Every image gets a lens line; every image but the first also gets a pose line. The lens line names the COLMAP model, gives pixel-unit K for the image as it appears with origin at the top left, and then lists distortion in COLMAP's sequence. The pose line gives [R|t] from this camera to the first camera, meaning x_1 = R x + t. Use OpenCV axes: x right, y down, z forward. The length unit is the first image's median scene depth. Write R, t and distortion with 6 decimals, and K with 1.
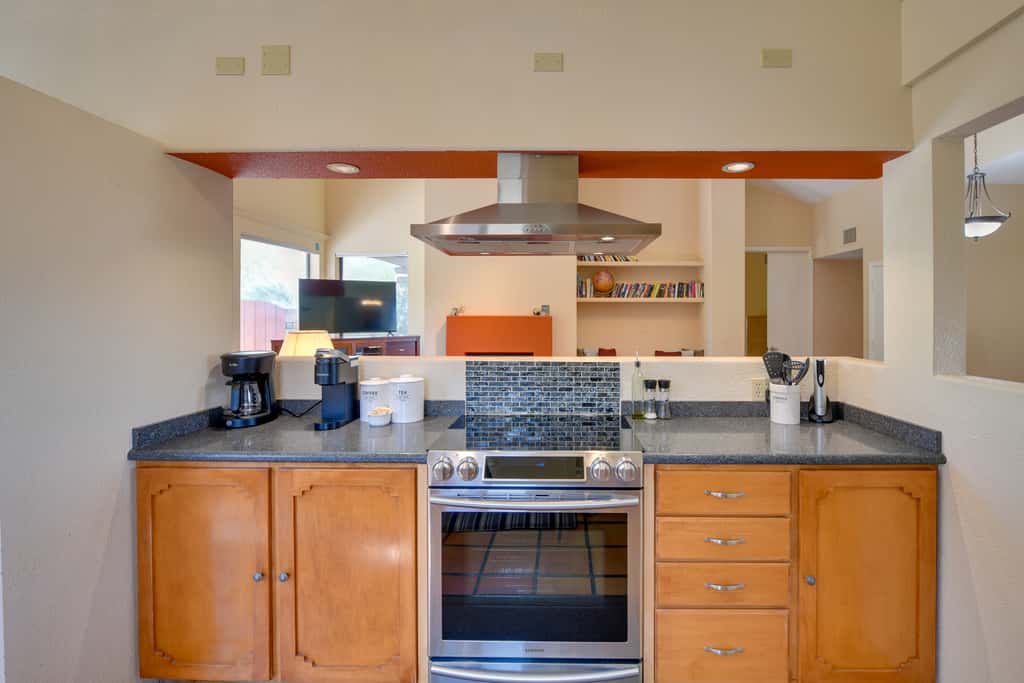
lens RADIAL K [[475.5, 0, 515.2], [0, 475.5, 322.2], [0, 0, 1]] dist [-0.002545, -0.000945]
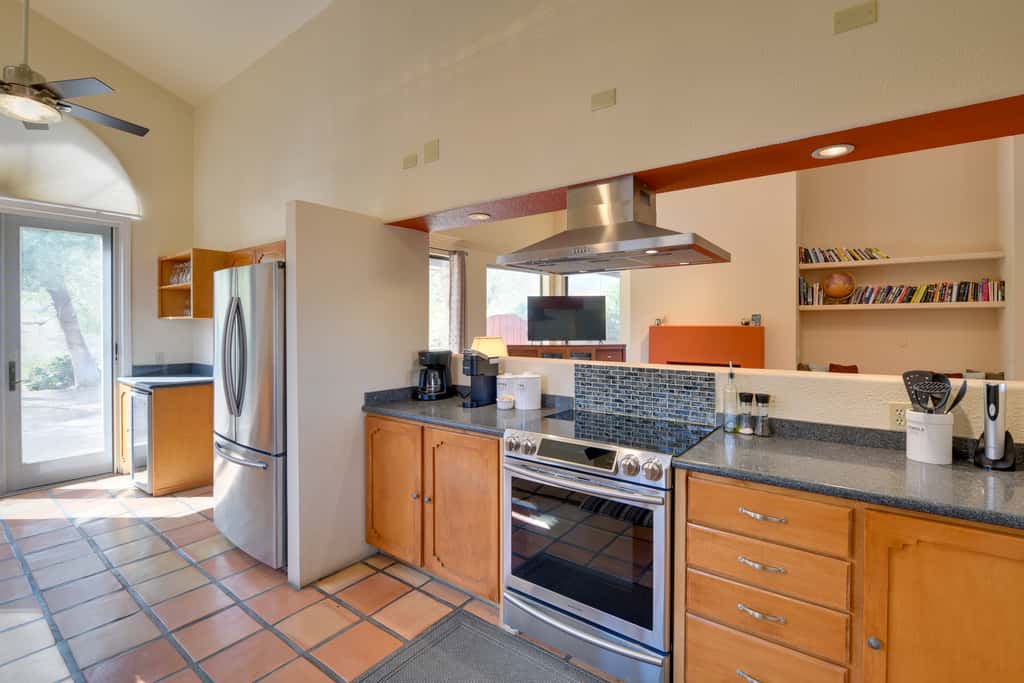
lens RADIAL K [[455.2, 0, 512.1], [0, 455.2, 335.7], [0, 0, 1]] dist [-0.000111, -0.000320]
pose [[0.814855, 0.011852, -0.579544, 0.428254], [-0.007973, 0.999926, 0.009238, 0.002924], [0.579610, -0.002907, 0.814889, -0.008813]]
